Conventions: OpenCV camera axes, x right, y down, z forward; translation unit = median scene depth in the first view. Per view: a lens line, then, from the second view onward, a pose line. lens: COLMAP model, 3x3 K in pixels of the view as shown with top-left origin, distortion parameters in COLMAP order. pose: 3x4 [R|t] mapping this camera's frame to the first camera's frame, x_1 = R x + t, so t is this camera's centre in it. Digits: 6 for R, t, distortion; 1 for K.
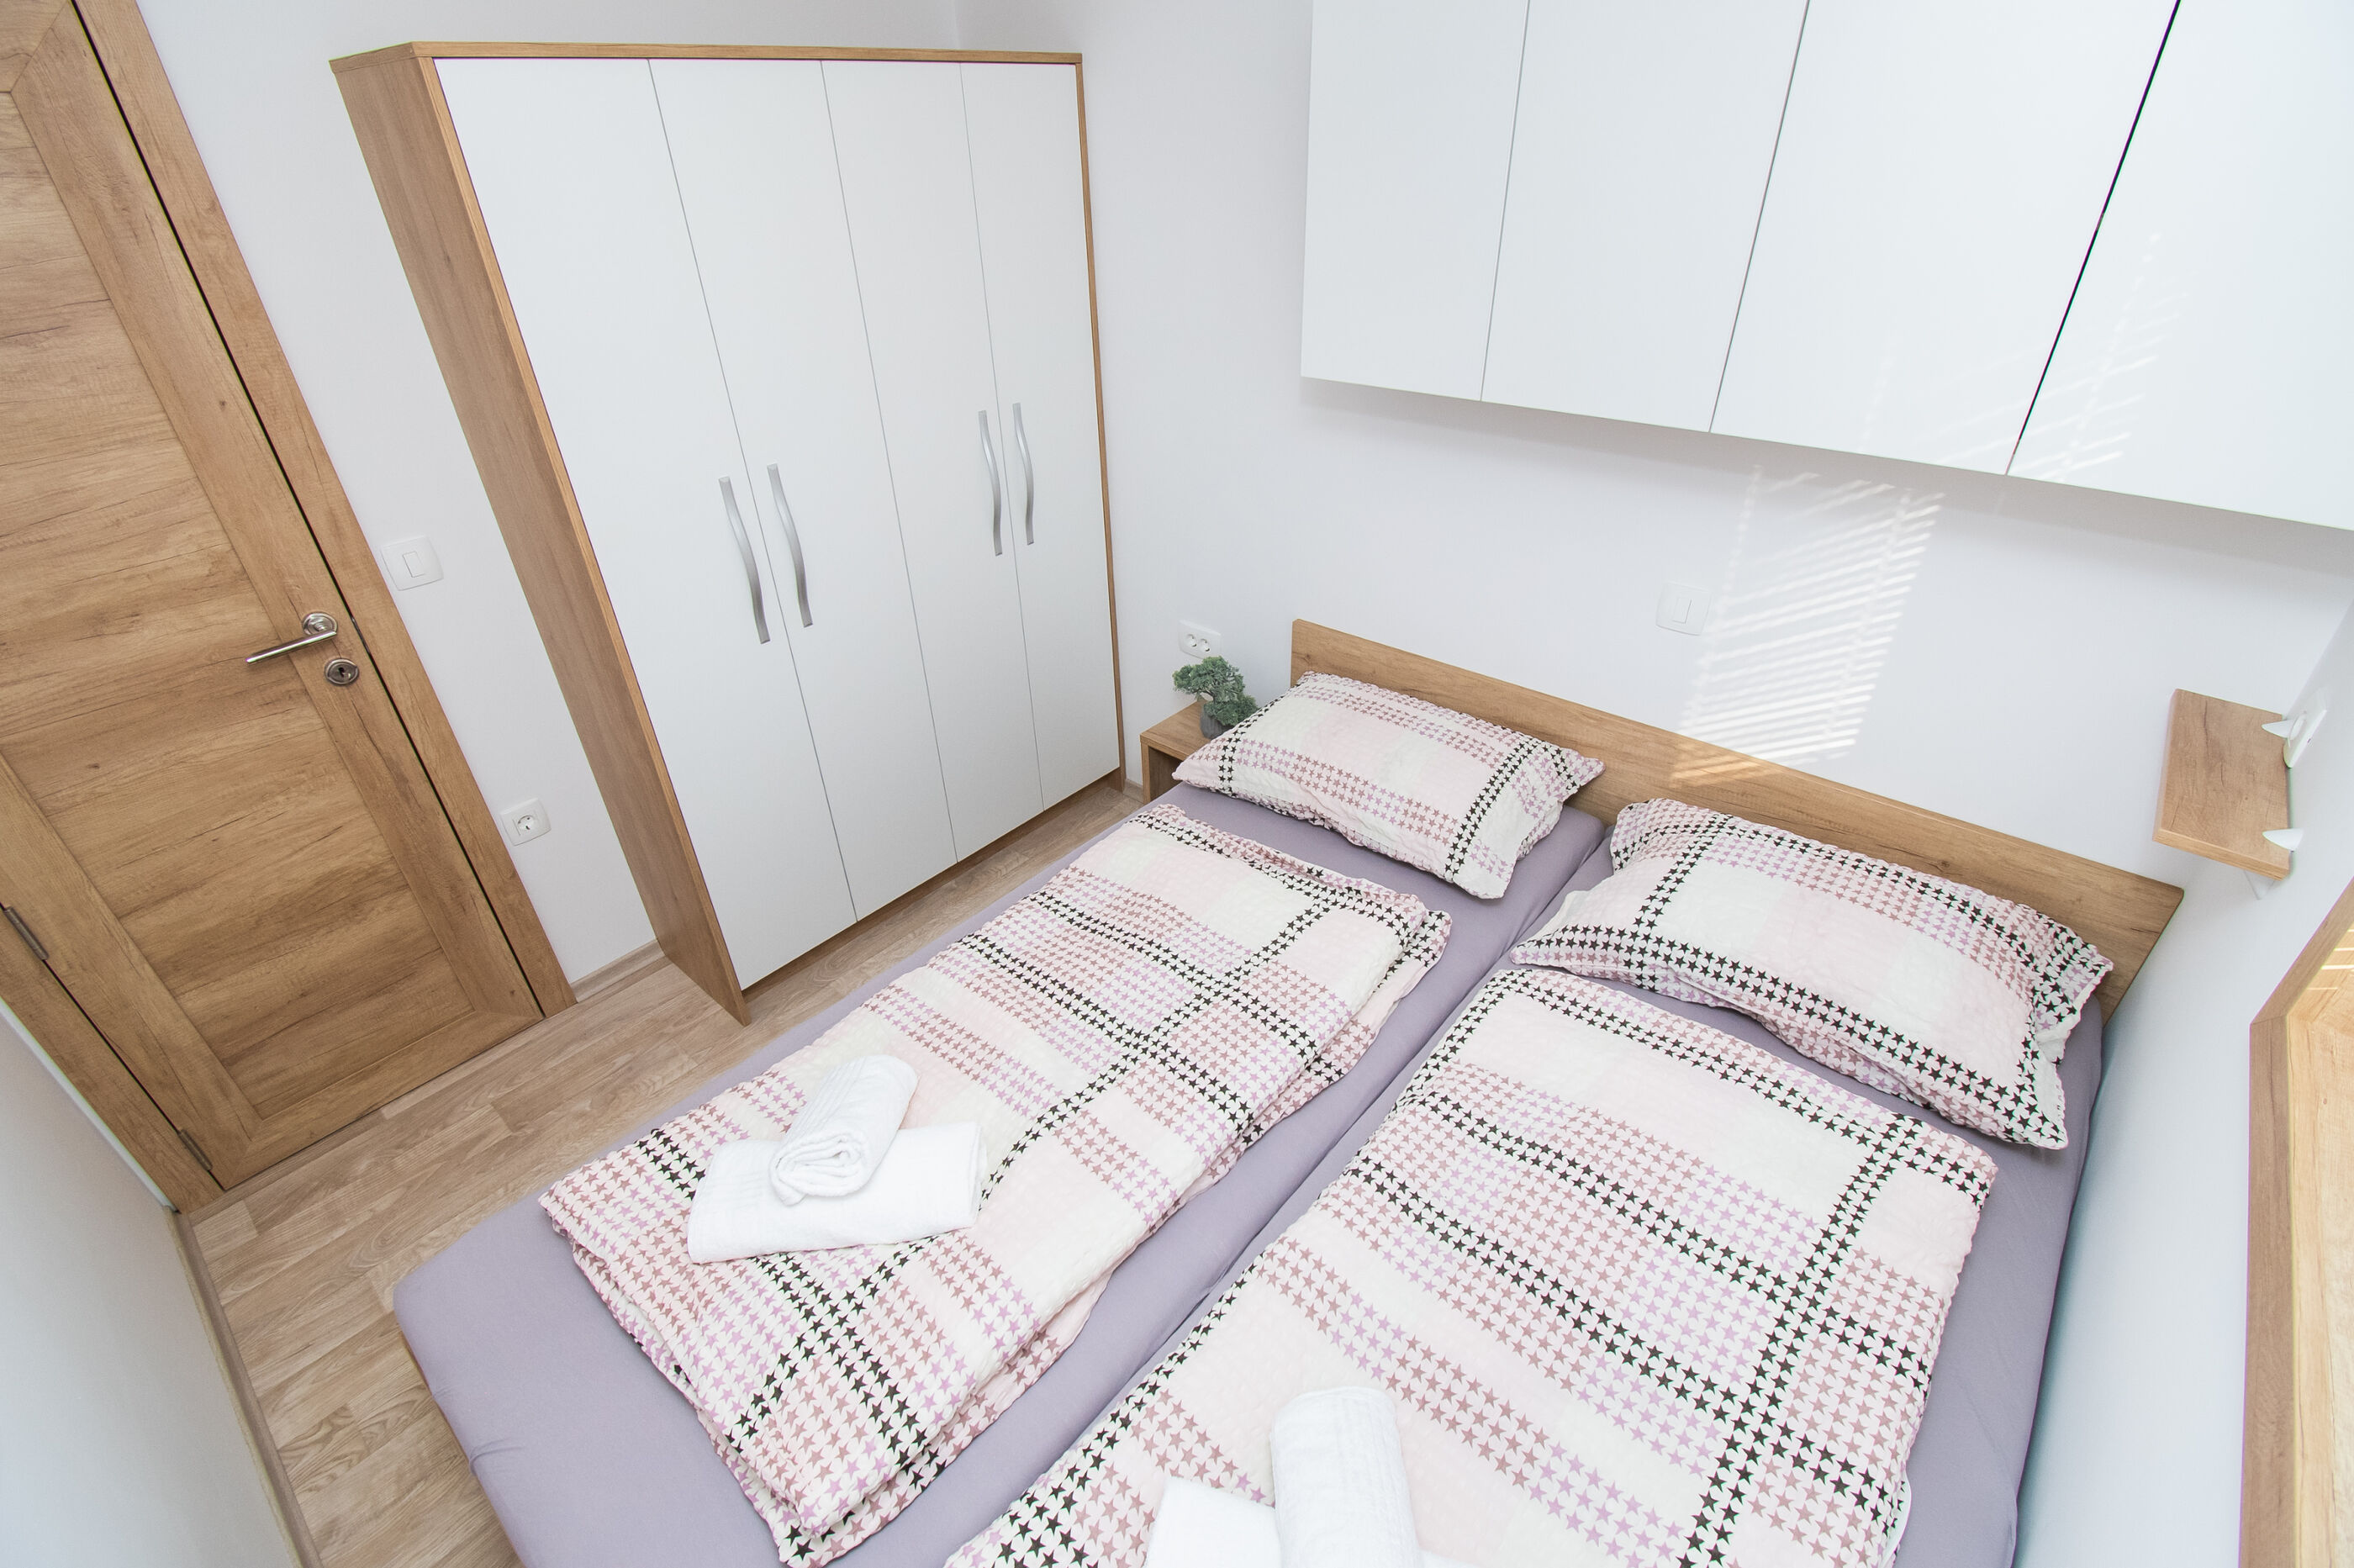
lens RADIAL K [[1041.8, 0, 1175.9], [0, 1041.8, 772.3], [0, 0, 1]] dist [-0.000847, -0.012239]
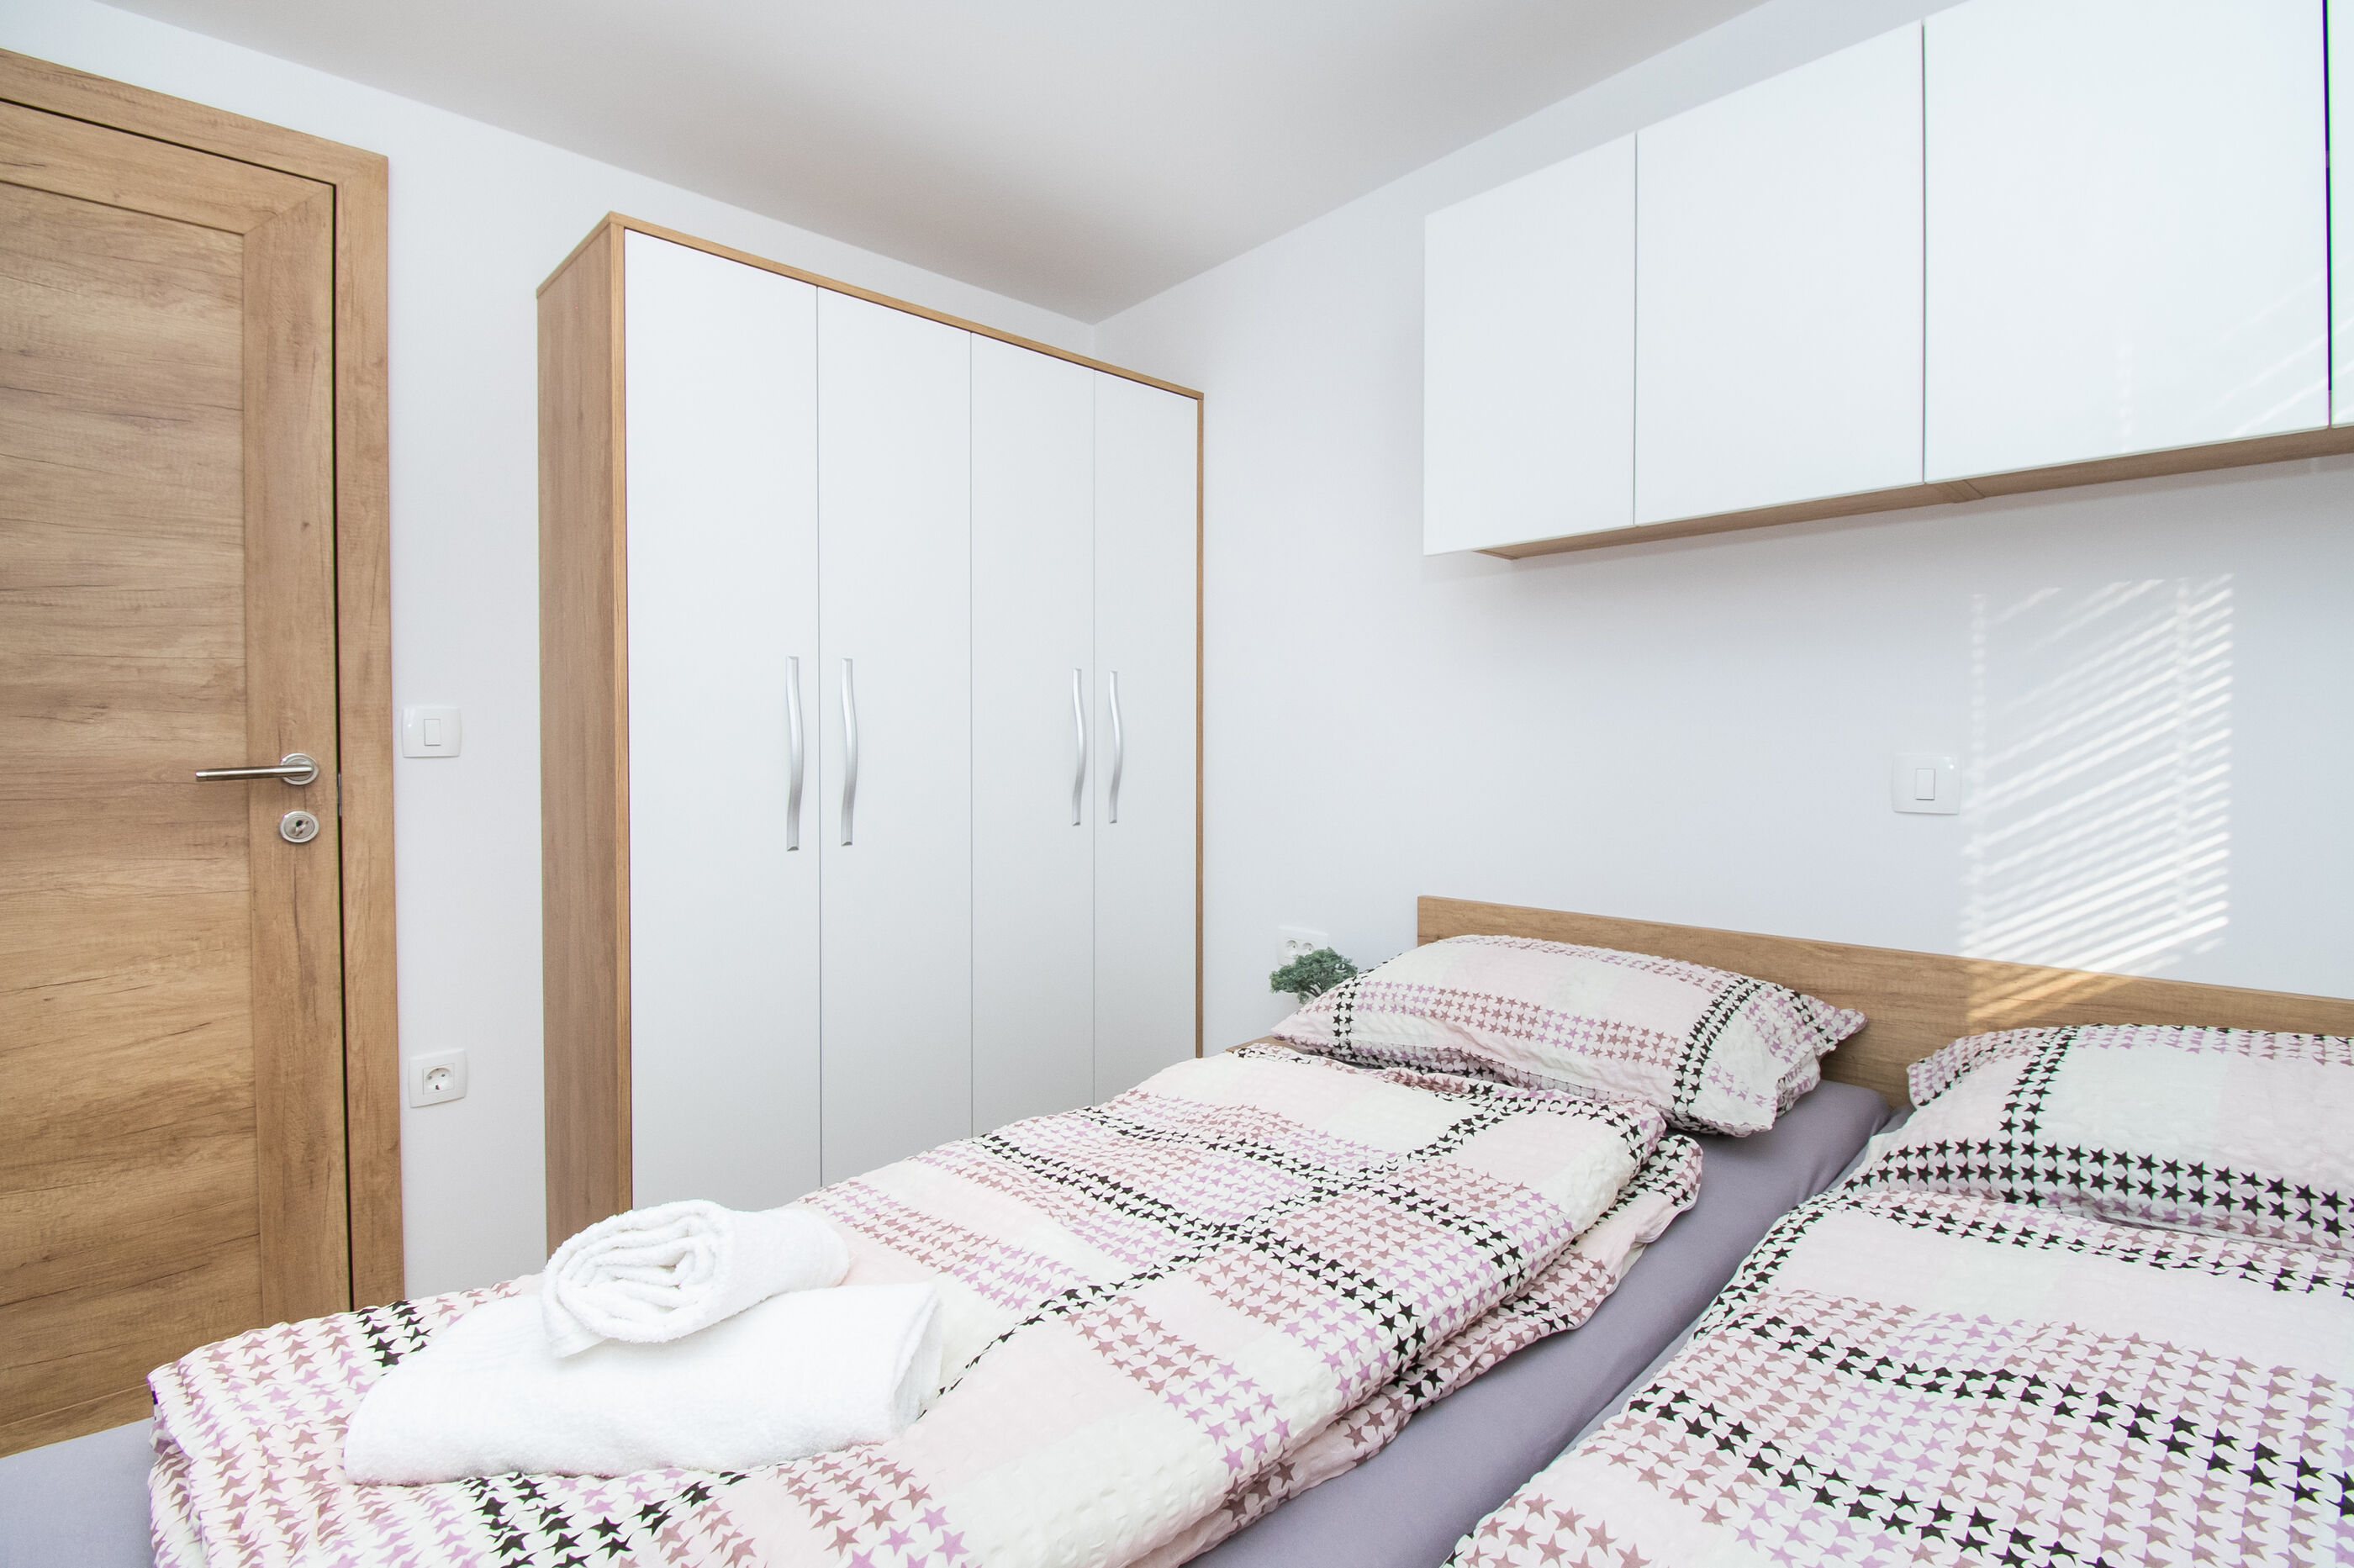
lens RADIAL K [[1083.0, 0, 1193.1], [0, 1083.0, 746.0], [0, 0, 1]] dist [0.002778, -0.013721]
pose [[0.997252, 0.026998, -0.068996, -0.013421], [-0.058759, 0.855441, -0.514556, 0.281547], [0.045130, 0.517196, 0.854676, 0.261359]]
